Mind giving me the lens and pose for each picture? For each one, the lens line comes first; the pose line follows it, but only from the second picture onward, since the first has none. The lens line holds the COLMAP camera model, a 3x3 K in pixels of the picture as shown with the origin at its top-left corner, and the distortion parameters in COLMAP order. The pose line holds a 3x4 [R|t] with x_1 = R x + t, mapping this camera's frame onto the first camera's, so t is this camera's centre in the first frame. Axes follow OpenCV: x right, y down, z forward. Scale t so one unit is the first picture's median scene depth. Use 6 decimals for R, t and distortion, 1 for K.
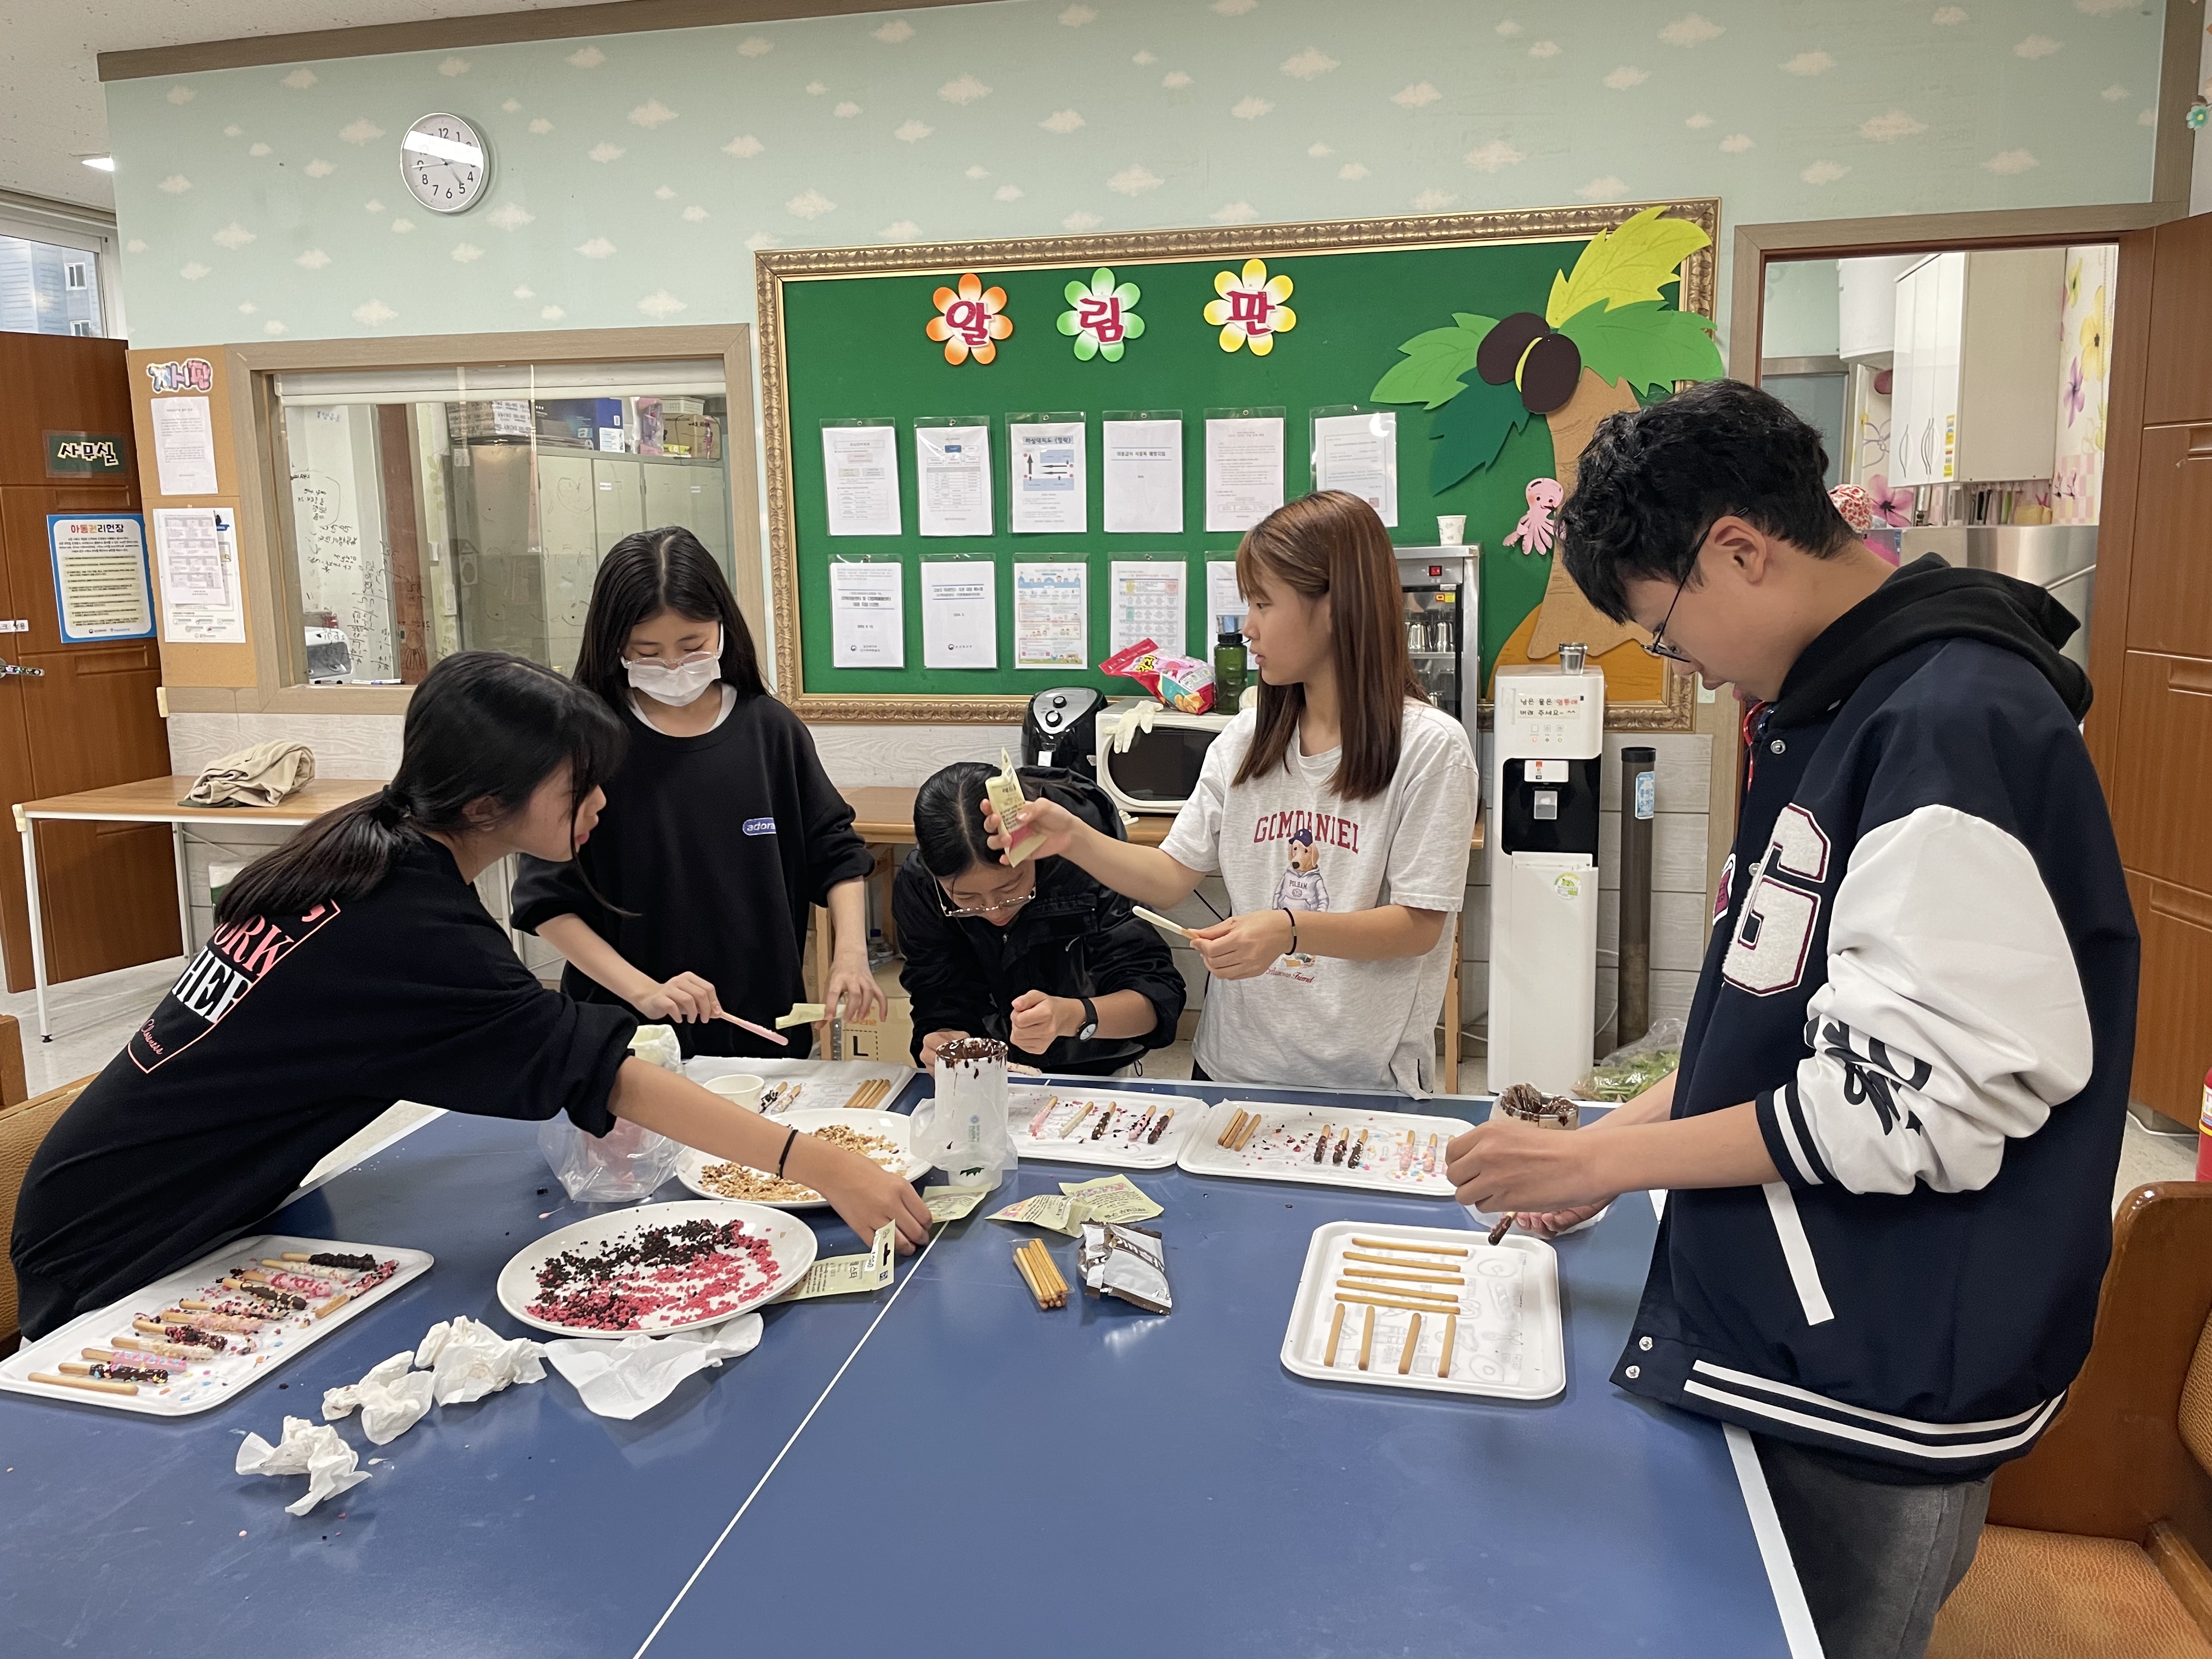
lens RADIAL K [[1709.2, 0, 1120.7], [0, 1709.2, 824.7], [0, 0, 1]] dist [0.091039, -0.131001]
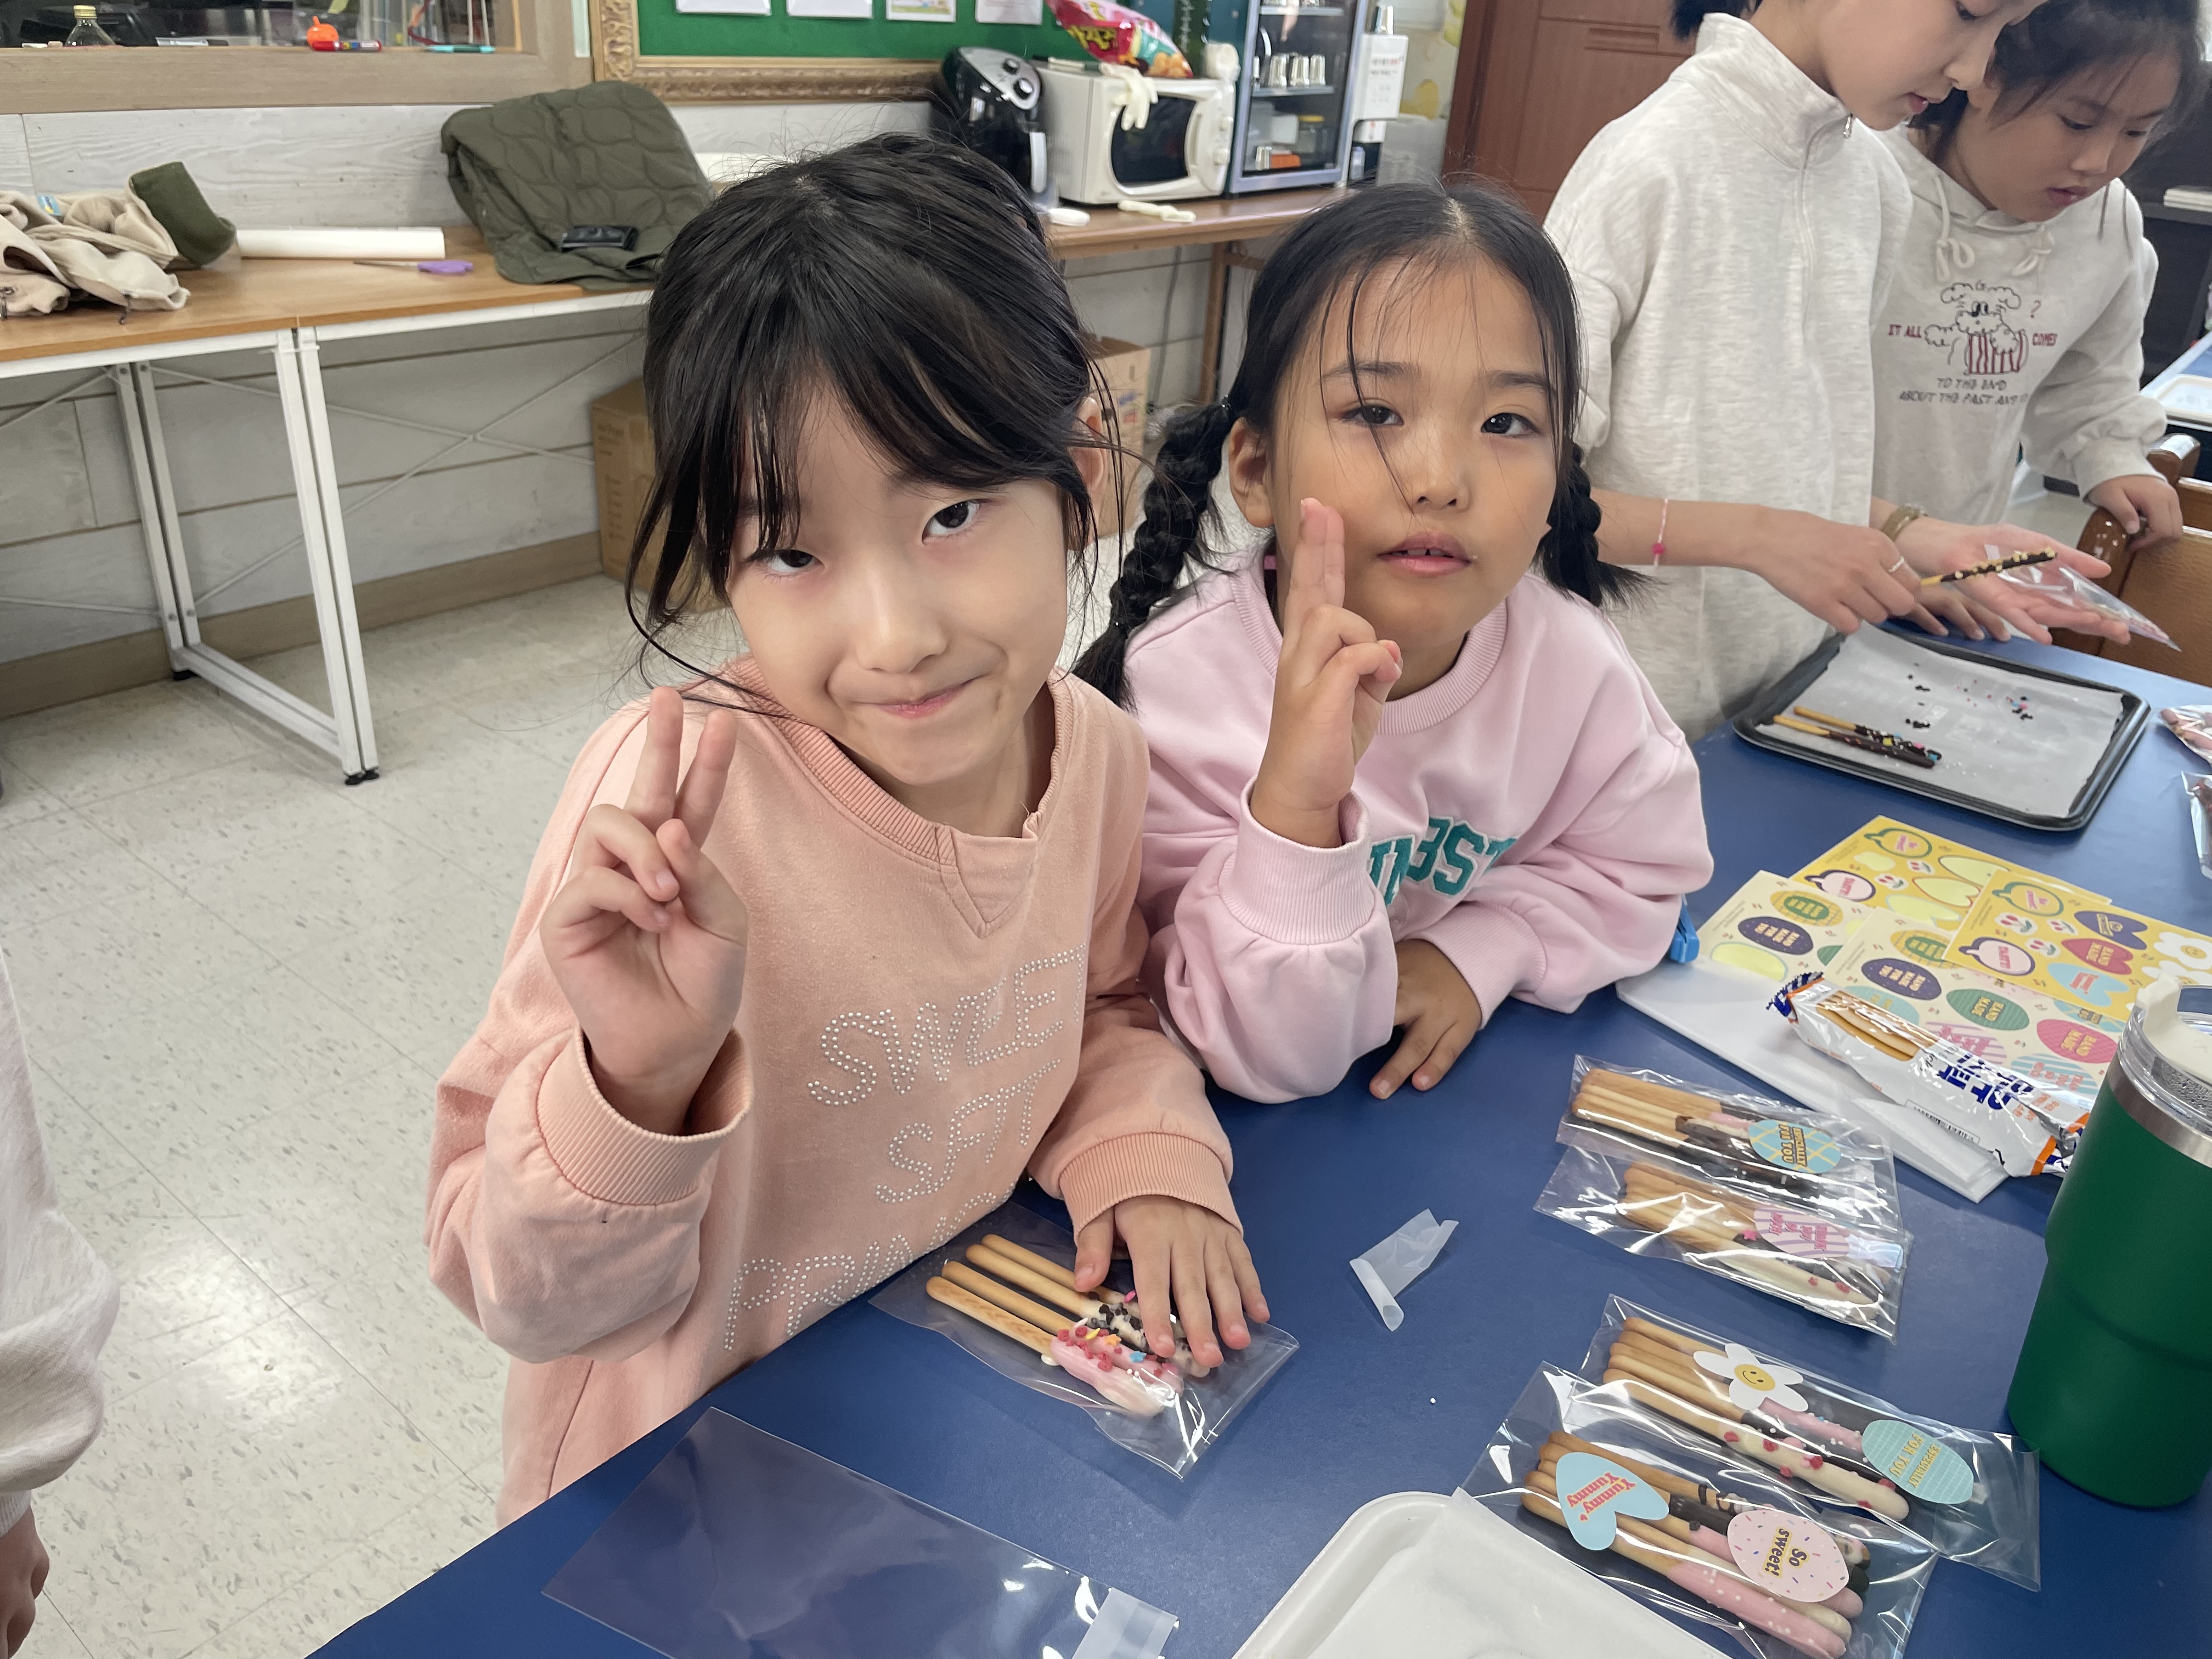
lens RADIAL K [[1709.2, 0, 1120.7], [0, 1709.2, 824.7], [0, 0, 1]] dist [0.091039, -0.131001]
pose [[0.442527, -0.361748, 0.820553, -0.802991], [0.080086, 0.927311, 0.365623, -0.033335], [-0.893172, -0.096083, 0.439331, 0.549783]]
